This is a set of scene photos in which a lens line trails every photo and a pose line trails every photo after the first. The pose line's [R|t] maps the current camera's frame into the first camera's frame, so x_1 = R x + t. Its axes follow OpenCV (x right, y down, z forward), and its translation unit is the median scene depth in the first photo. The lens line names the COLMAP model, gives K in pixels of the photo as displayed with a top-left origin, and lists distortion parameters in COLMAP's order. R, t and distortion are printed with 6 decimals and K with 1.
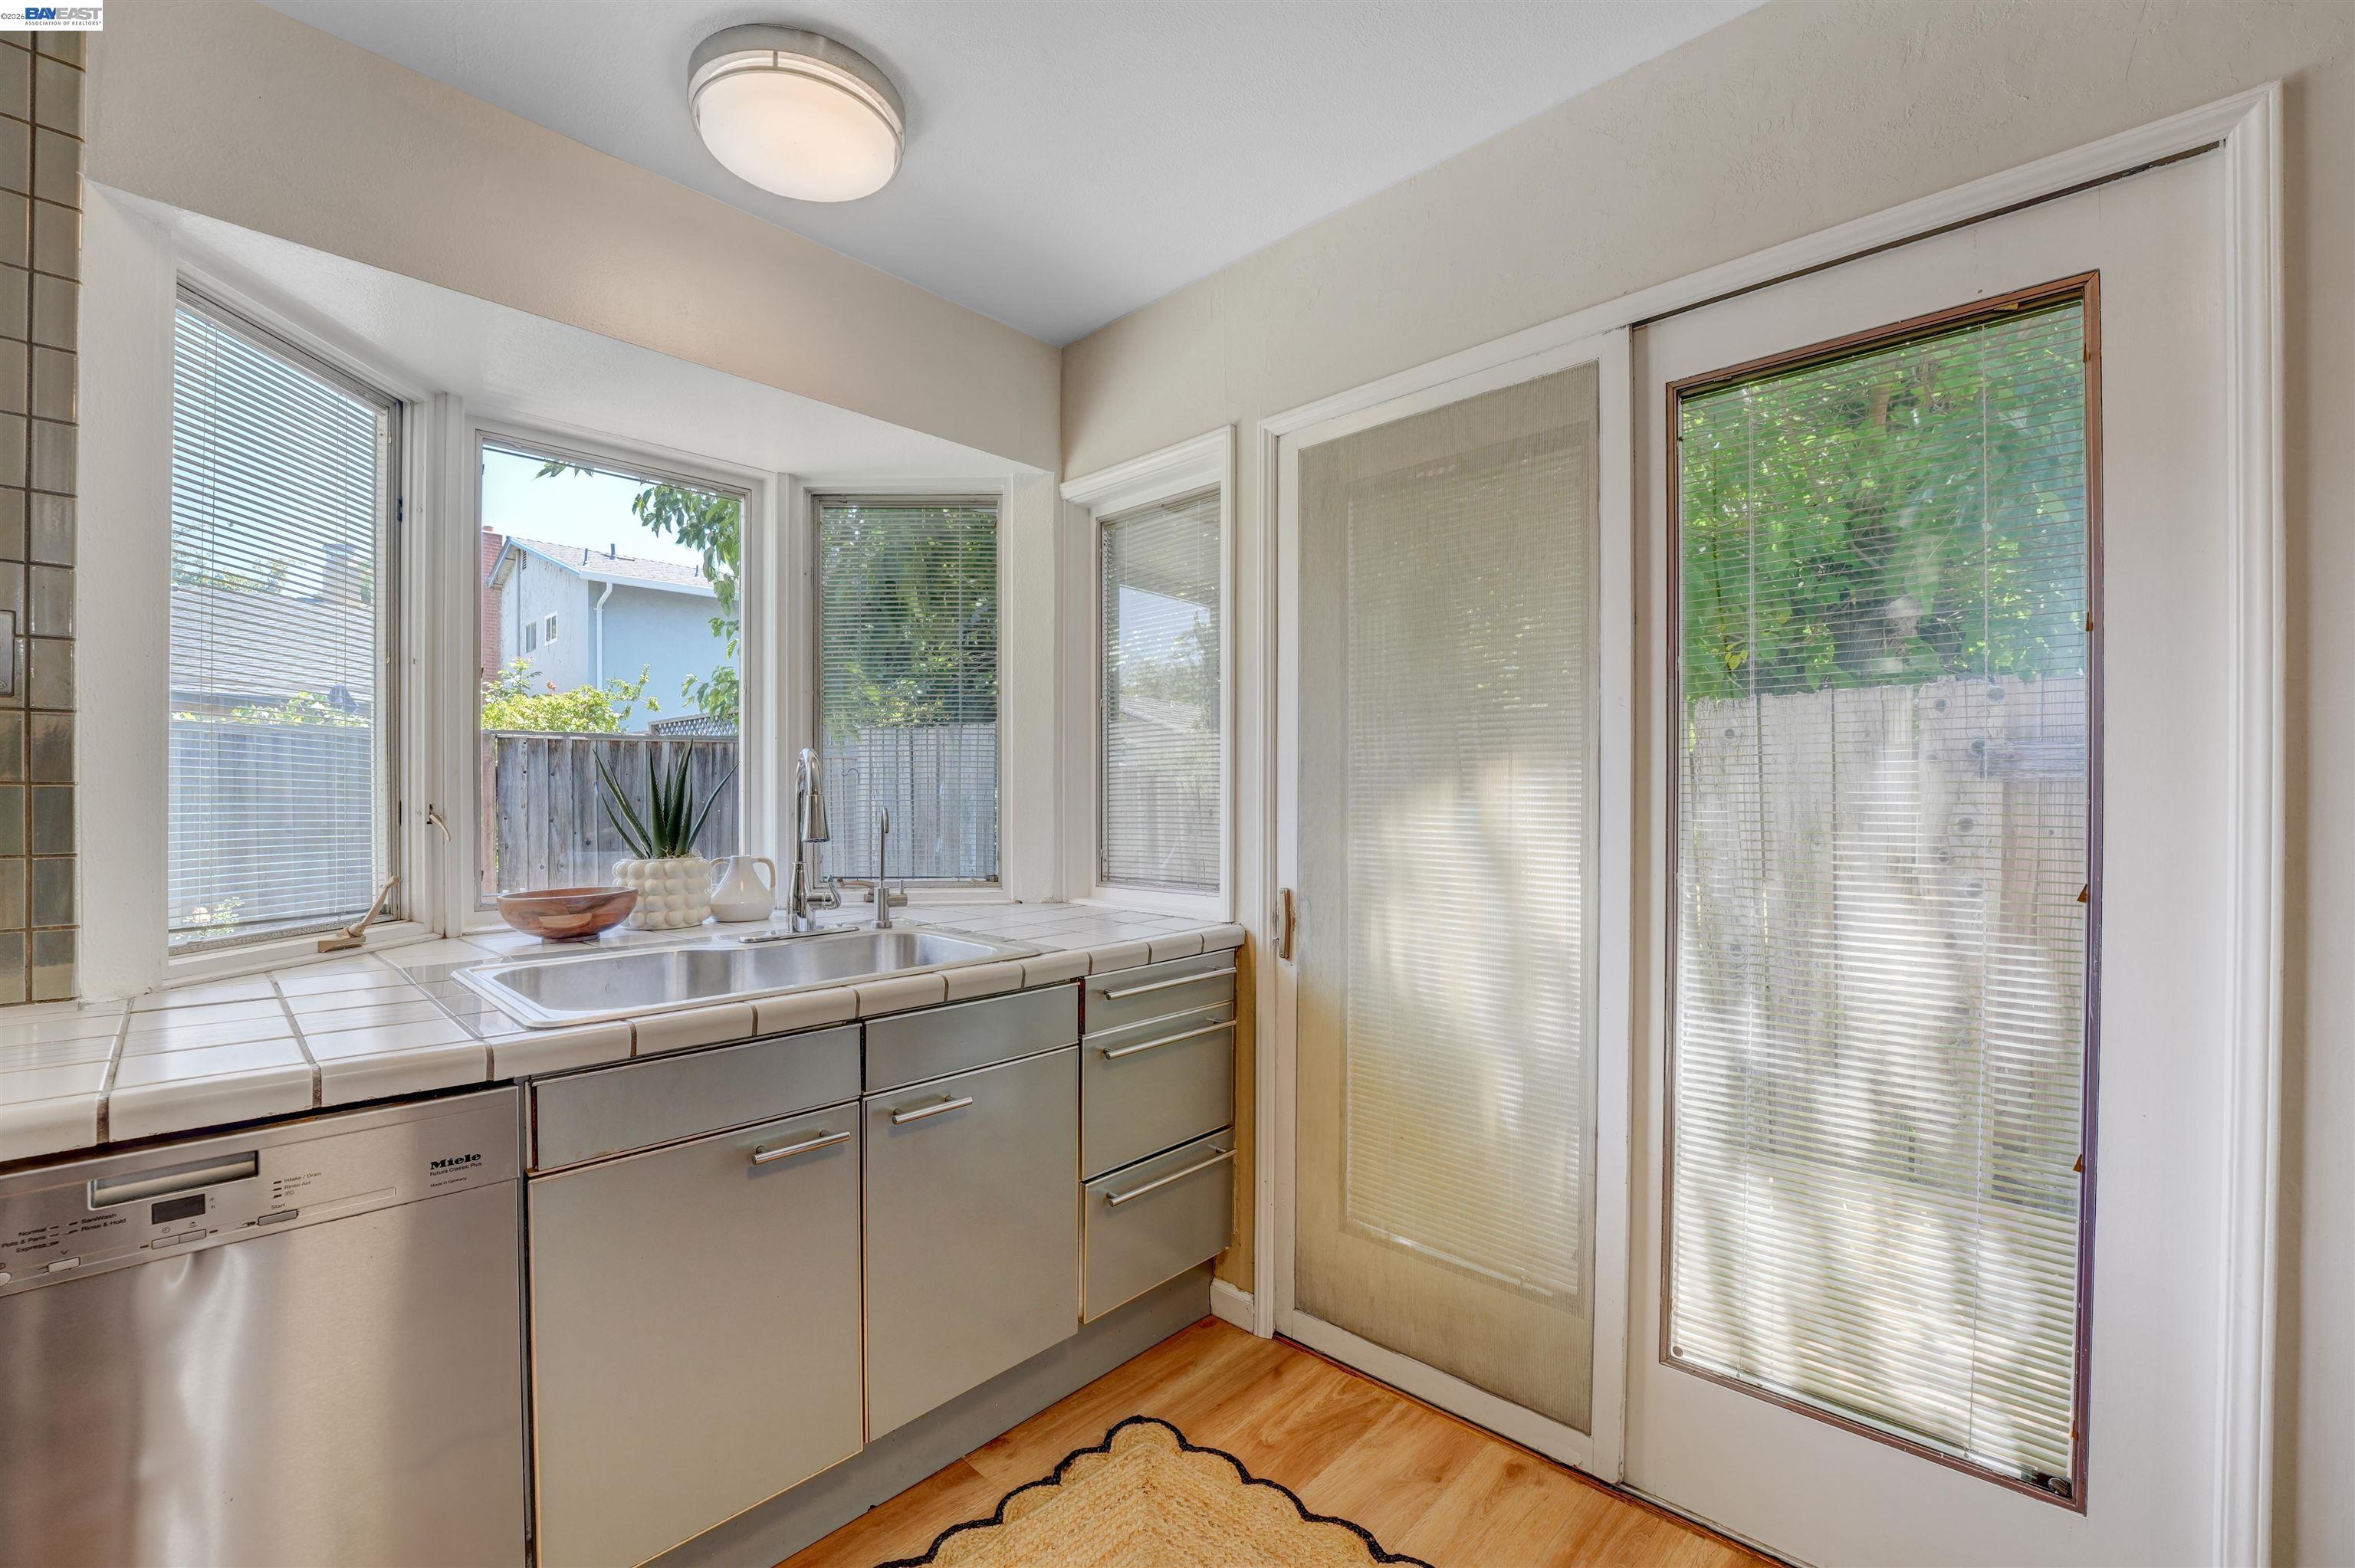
lens RADIAL K [[964.0, 0, 1170.0], [0, 964.0, 799.5], [0, 0, 1]] dist [-0.034472, 0.005282]
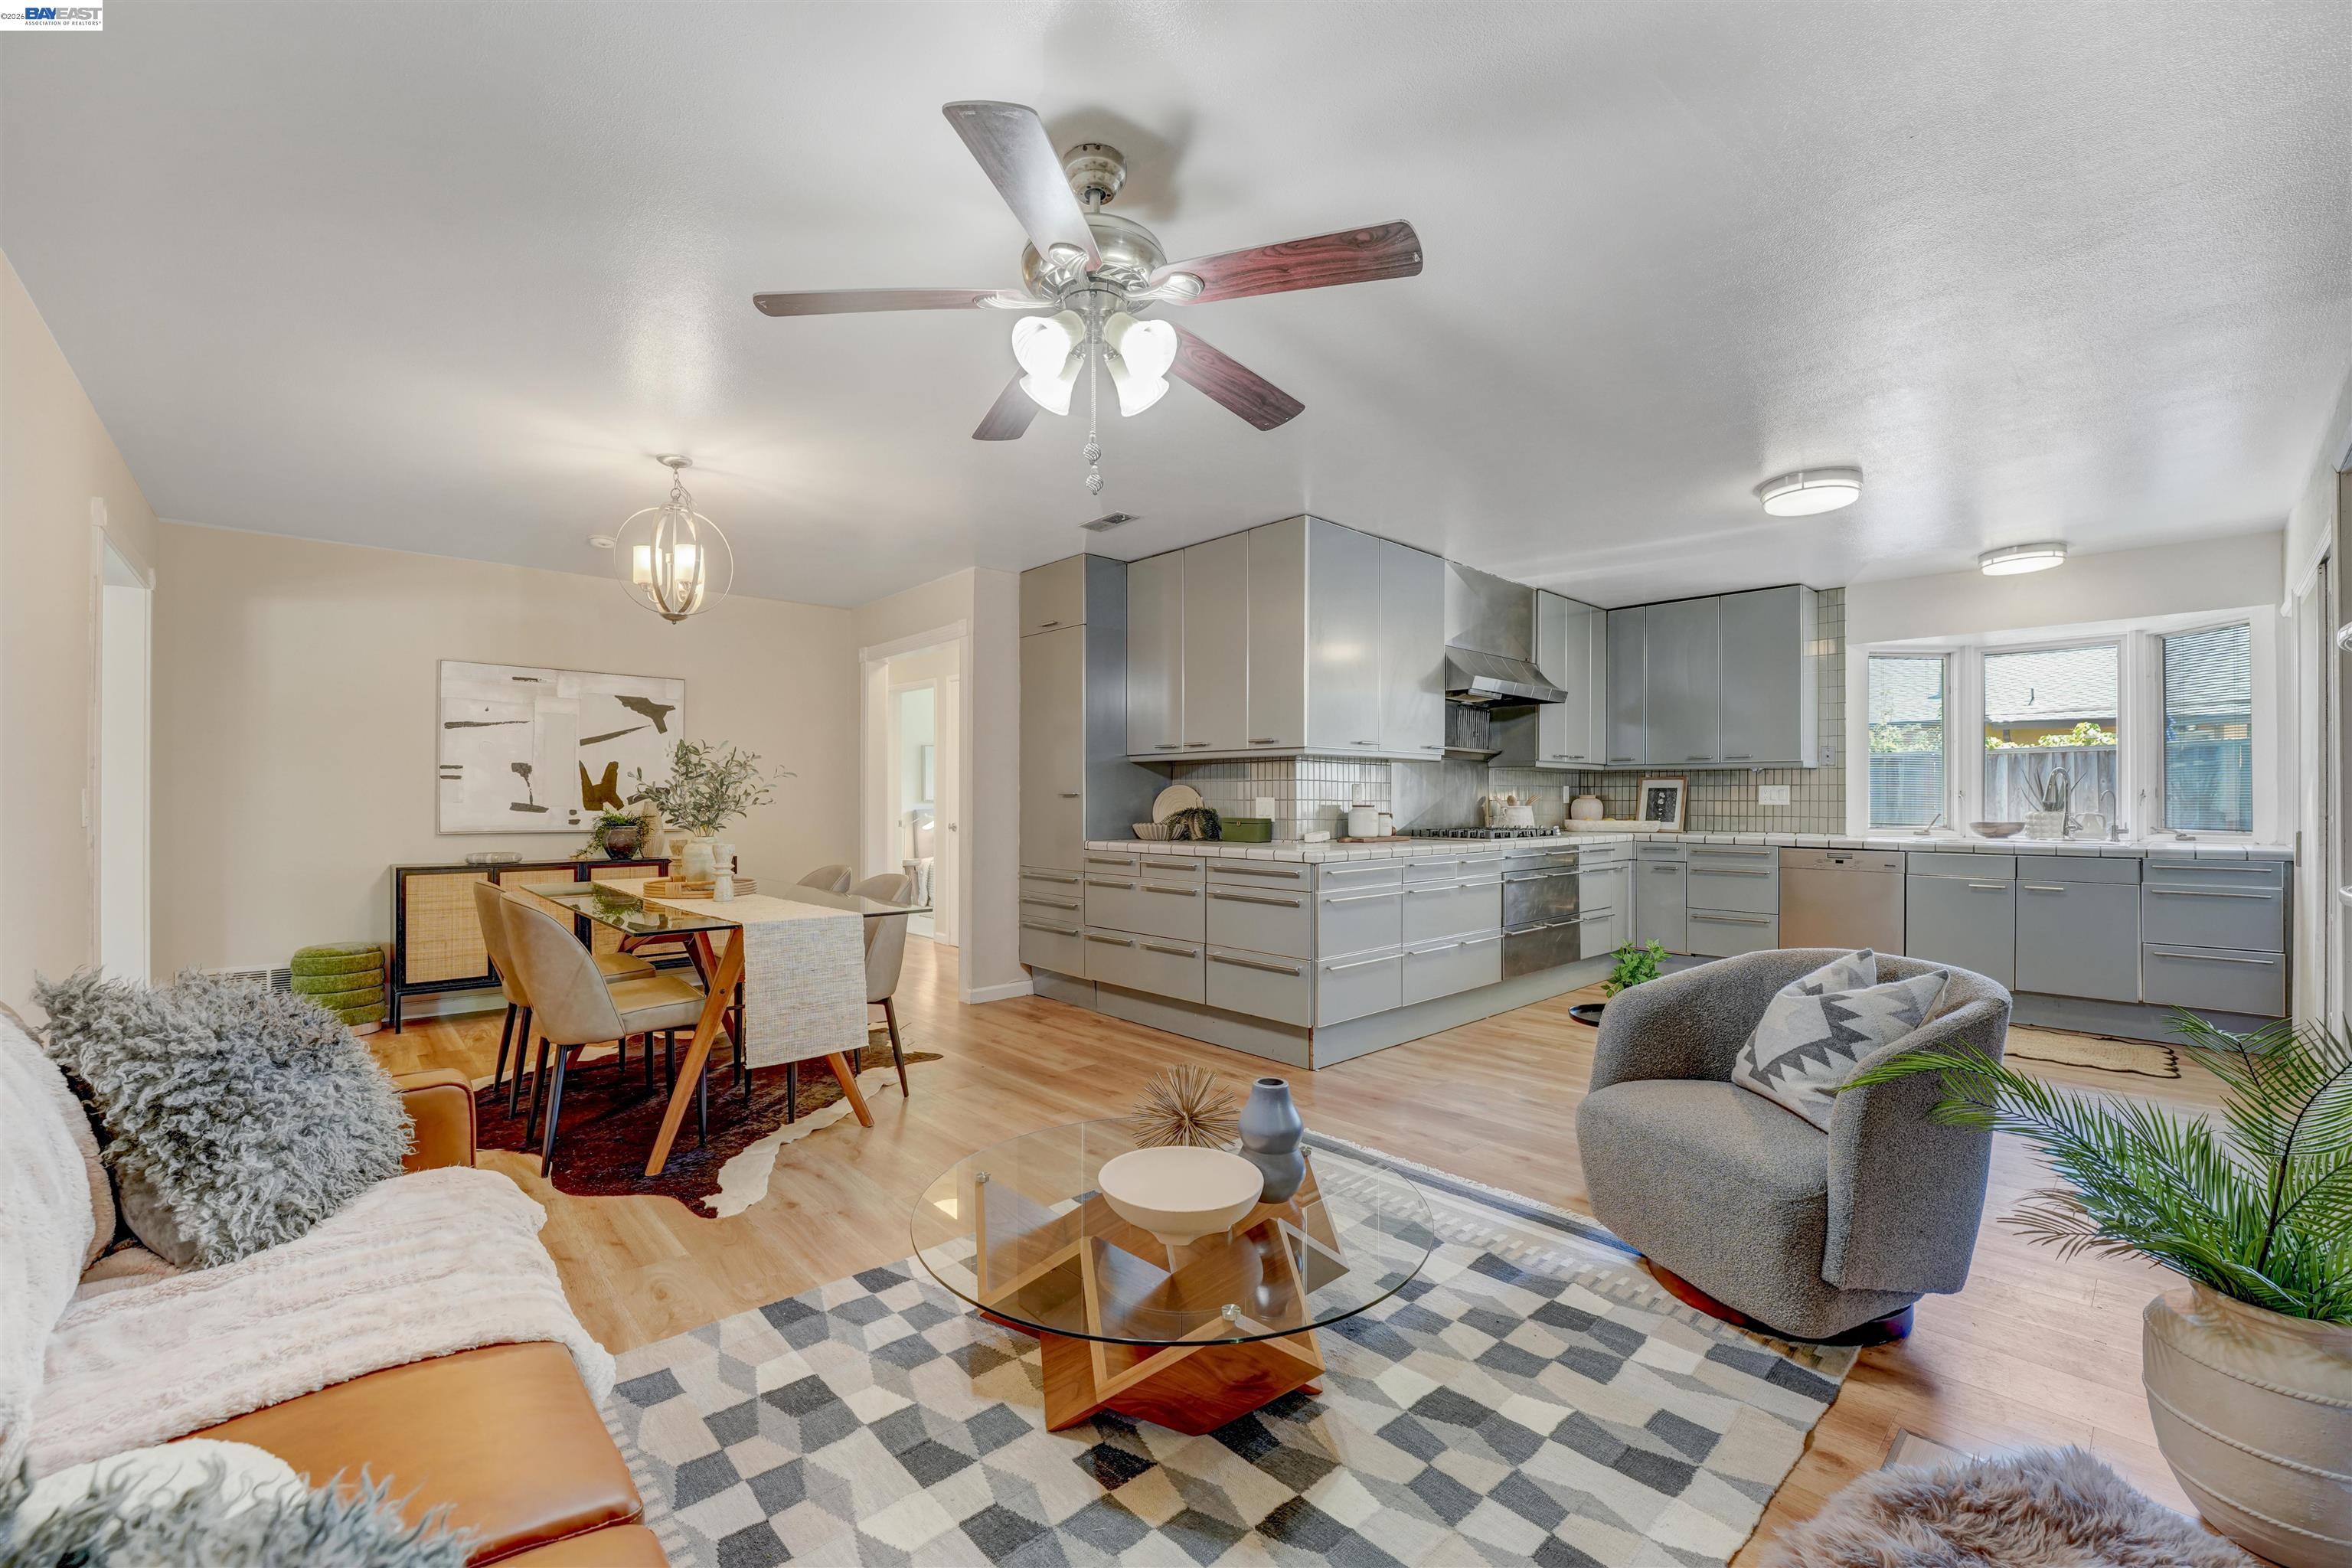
lens RADIAL K [[948.9, 0, 1165.2], [0, 948.9, 791.5], [0, 0, 1]] dist [-0.025785, 0.000066]
pose [[-0.078282, -0.005709, -0.996915, 2.135153], [-0.003849, 0.999978, -0.005424, 0.031730], [0.996924, 0.003412, -0.078303, -1.141513]]
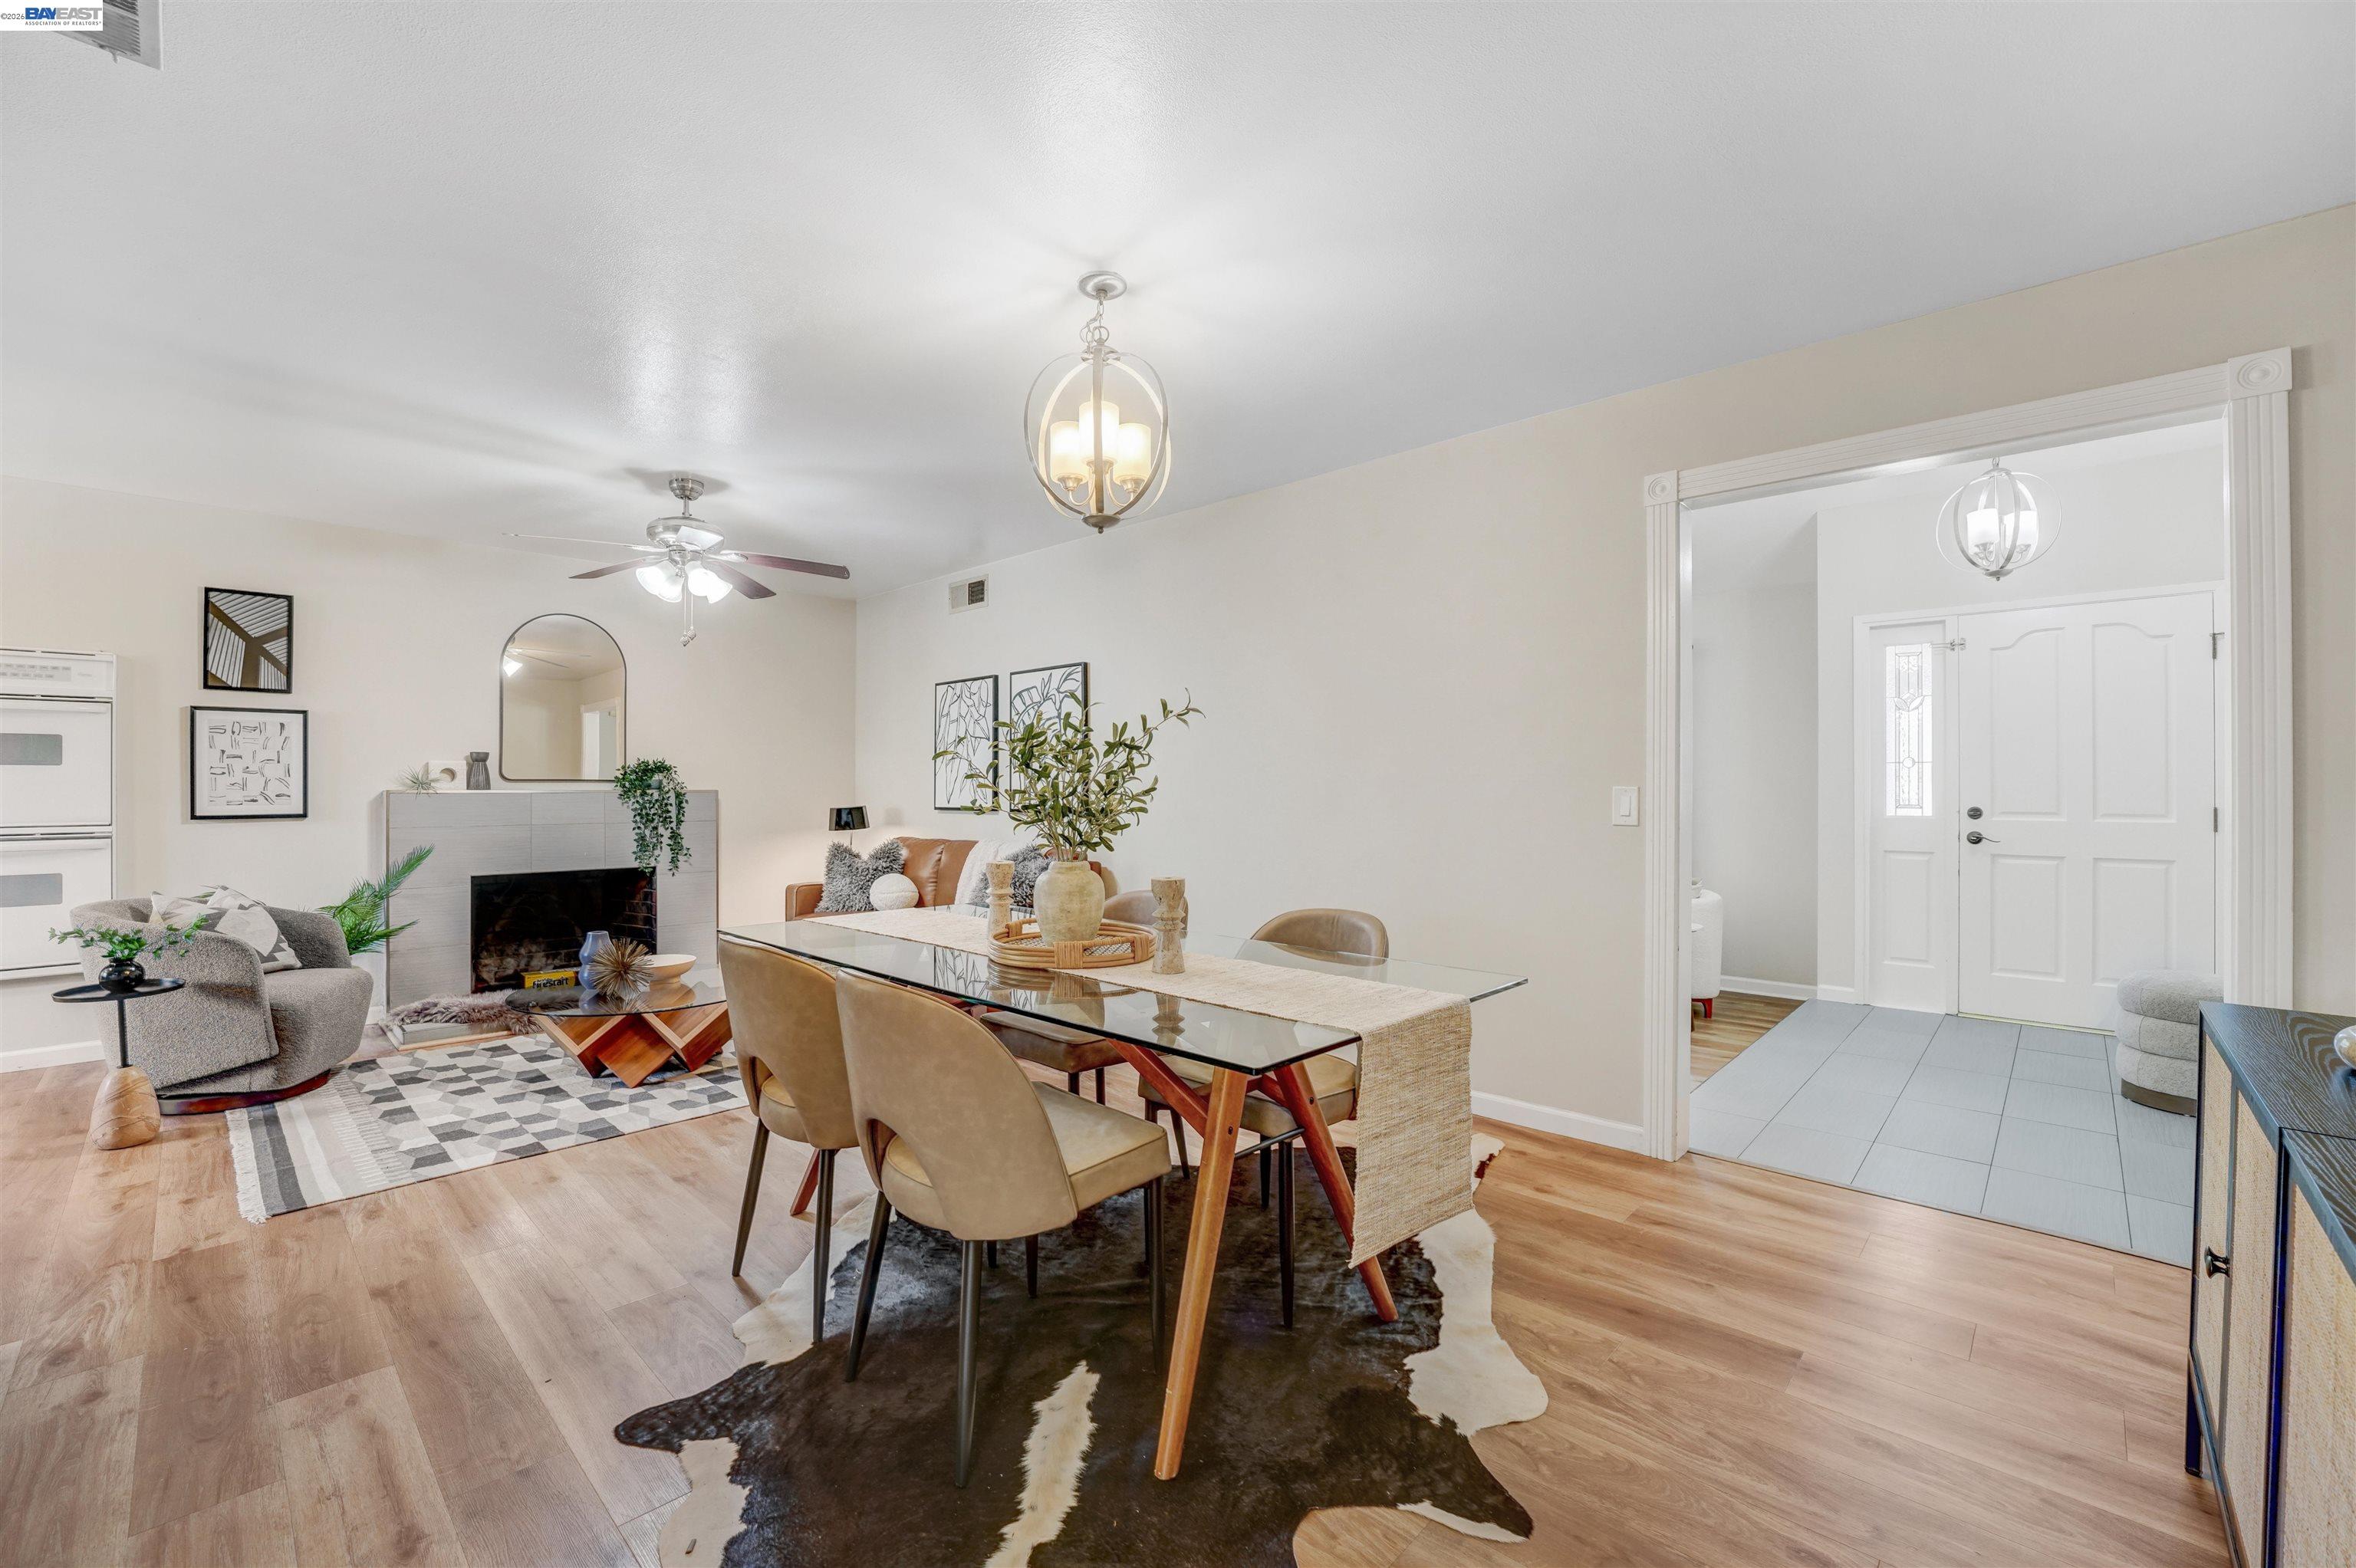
lens RADIAL K [[964.4, 0, 1170.5], [0, 964.4, 799.5], [0, 0, 1]] dist [-0.034472, 0.005282]
pose [[0.011657, -0.008082, 0.999899, -0.643036], [0.004803, 0.999956, 0.008027, 0.033916], [-0.999921, 0.004709, 0.011695, -2.262636]]
